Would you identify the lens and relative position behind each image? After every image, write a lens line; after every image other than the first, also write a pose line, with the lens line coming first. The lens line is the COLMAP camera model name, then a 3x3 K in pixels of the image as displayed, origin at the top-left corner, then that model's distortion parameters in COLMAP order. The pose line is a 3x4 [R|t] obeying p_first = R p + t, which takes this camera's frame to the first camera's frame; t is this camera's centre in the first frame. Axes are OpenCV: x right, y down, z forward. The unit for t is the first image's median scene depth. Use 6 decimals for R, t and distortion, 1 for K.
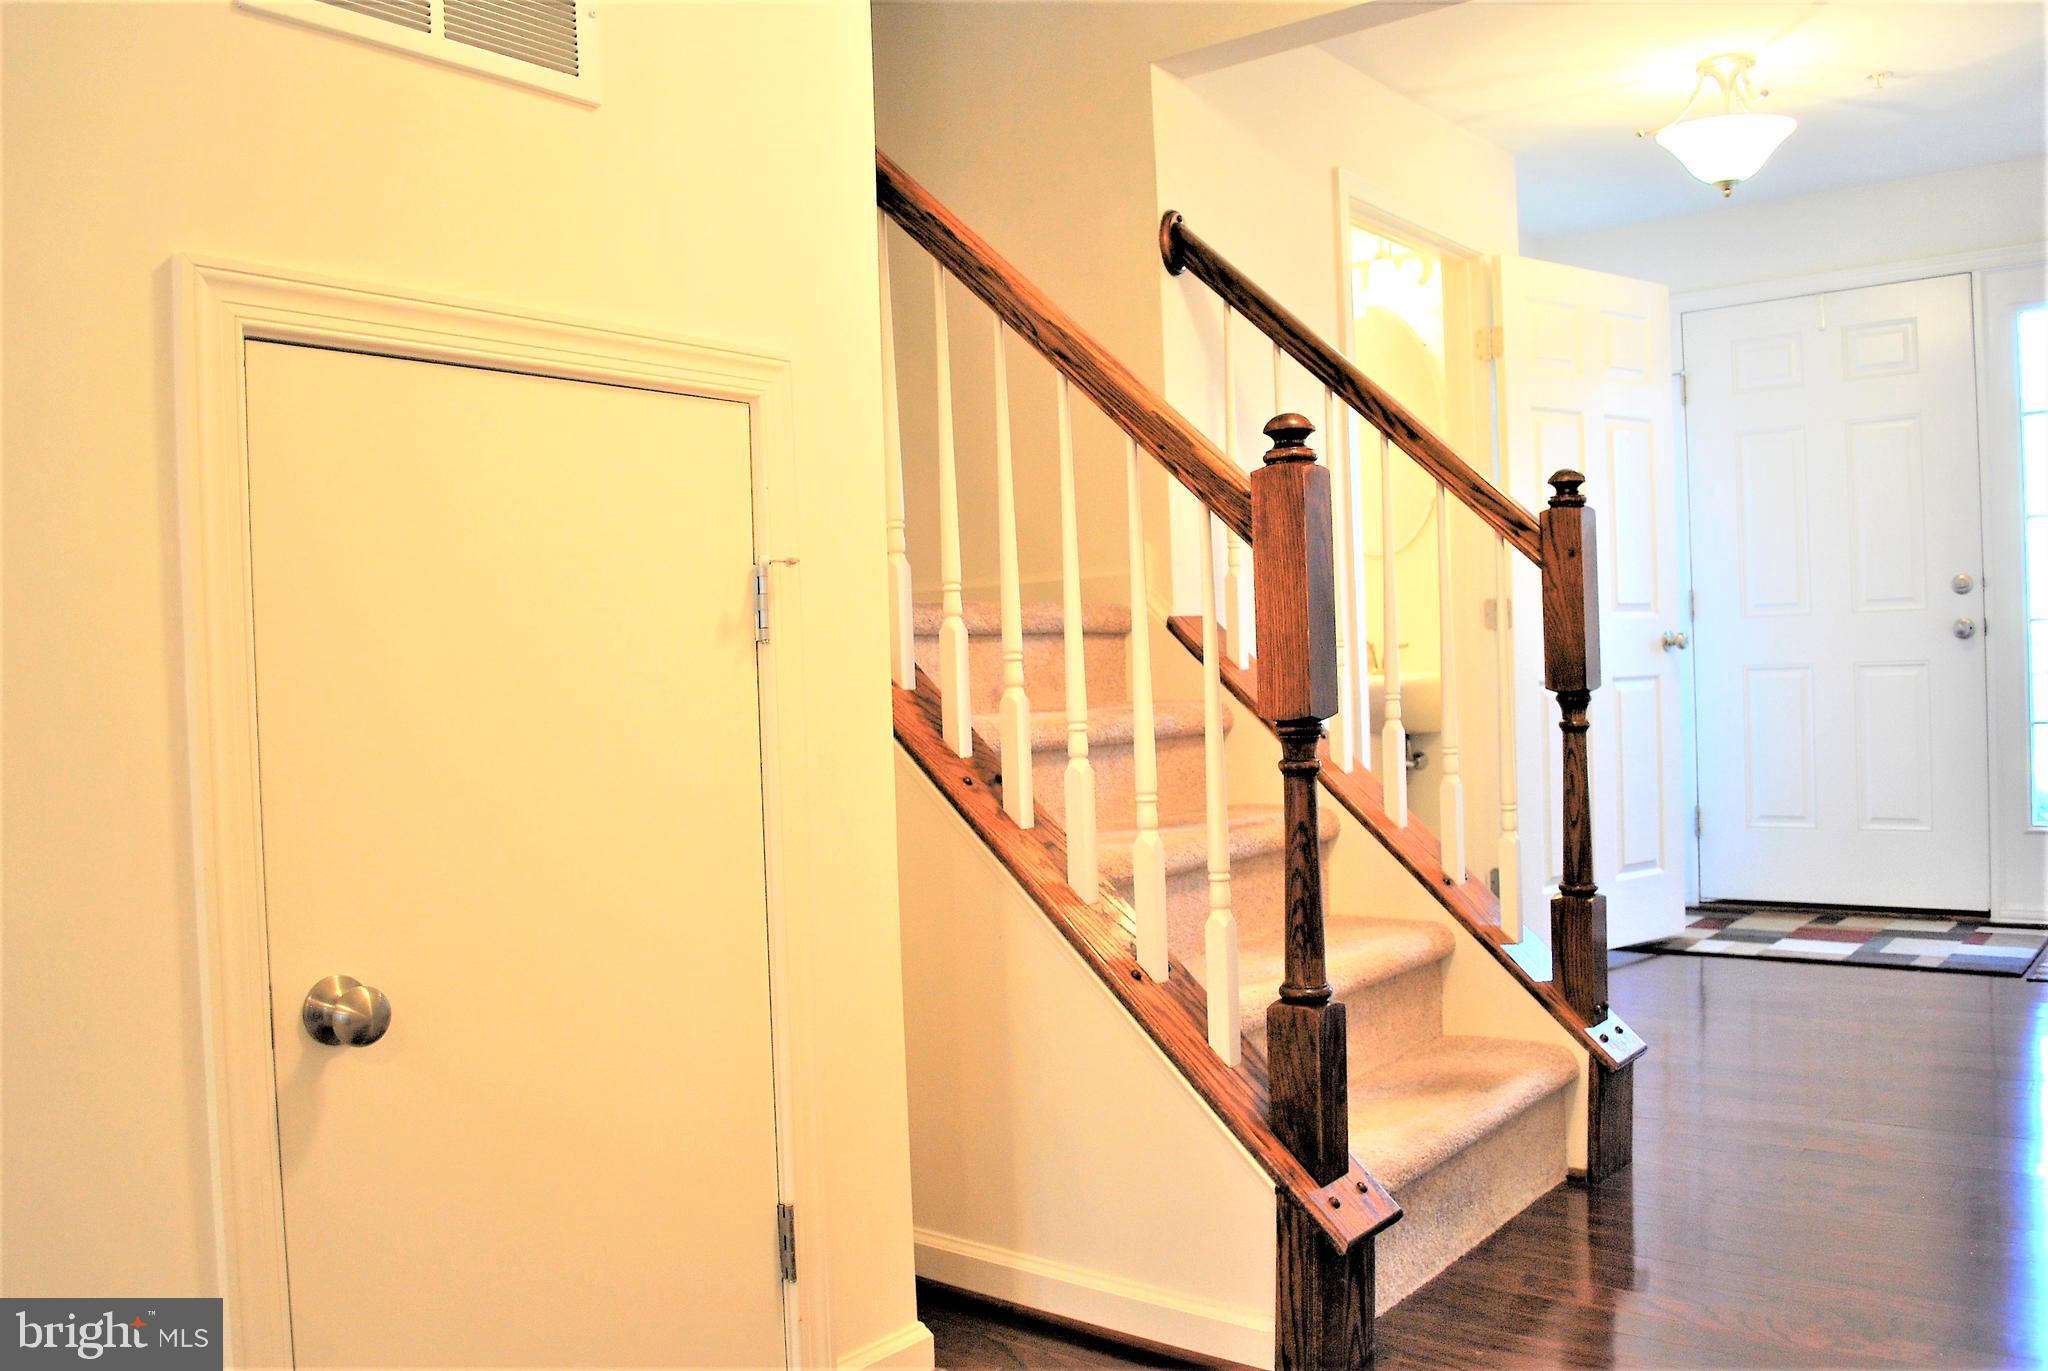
lens RADIAL K [[1611.5, 0, 1024.0], [0, 1611.5, 685.5], [0, 0, 1]] dist [-0.004311, -0.002201]
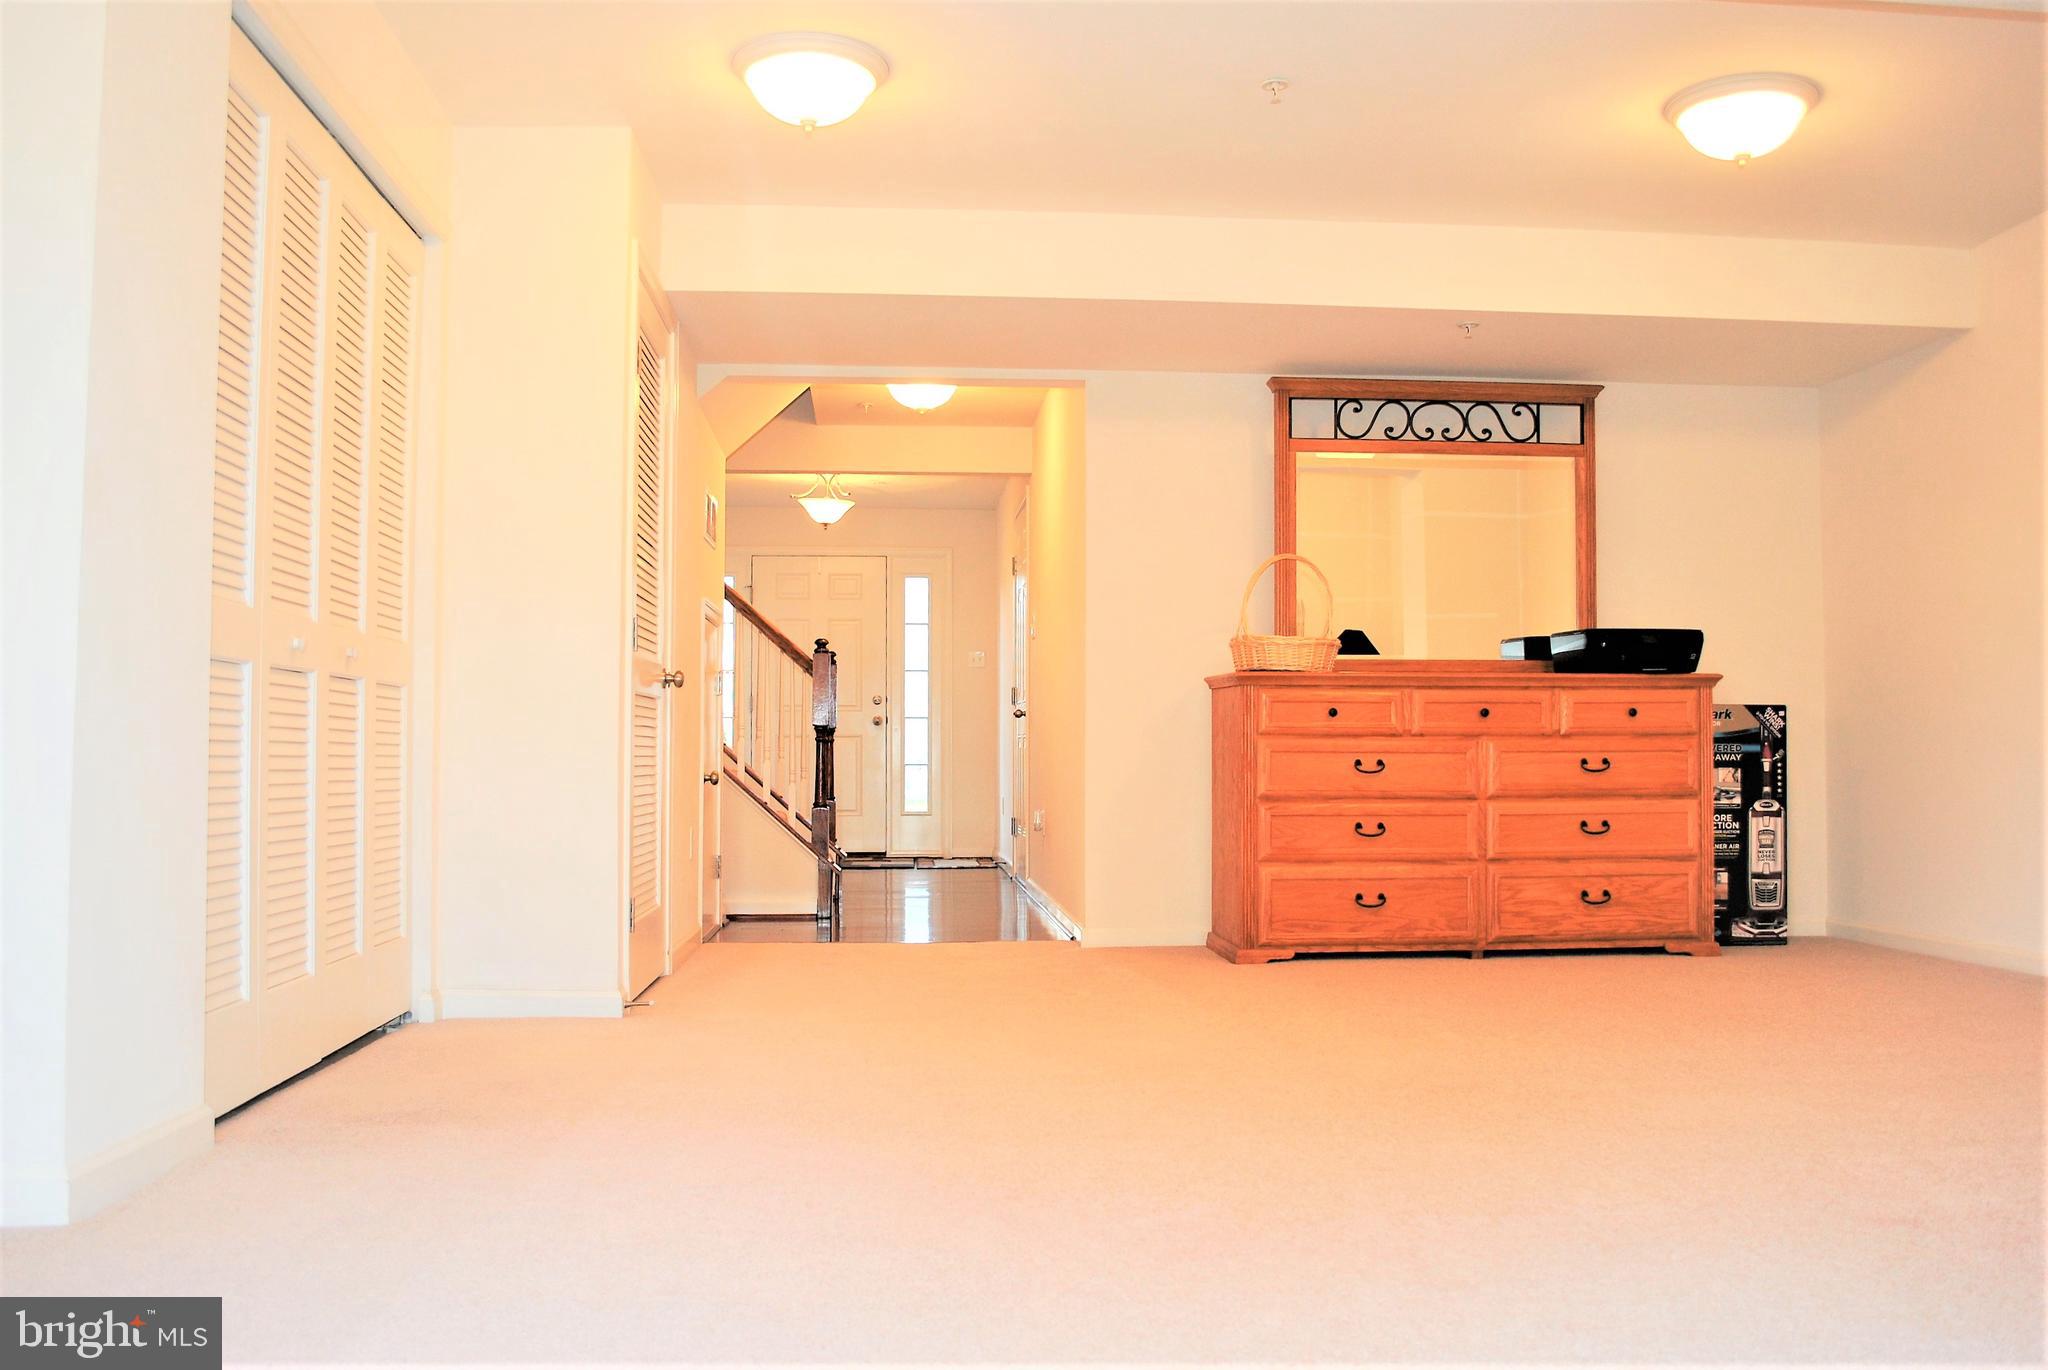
lens RADIAL K [[1611.5, 0, 1024.0], [0, 1611.5, 685.0], [0, 0, 1]] dist [-0.004311, -0.002201]
pose [[0.743492, 0.057033, 0.666308, -1.058438], [-0.012798, 0.997388, -0.071092, 0.101654], [-0.668622, 0.044328, 0.742280, -1.094514]]
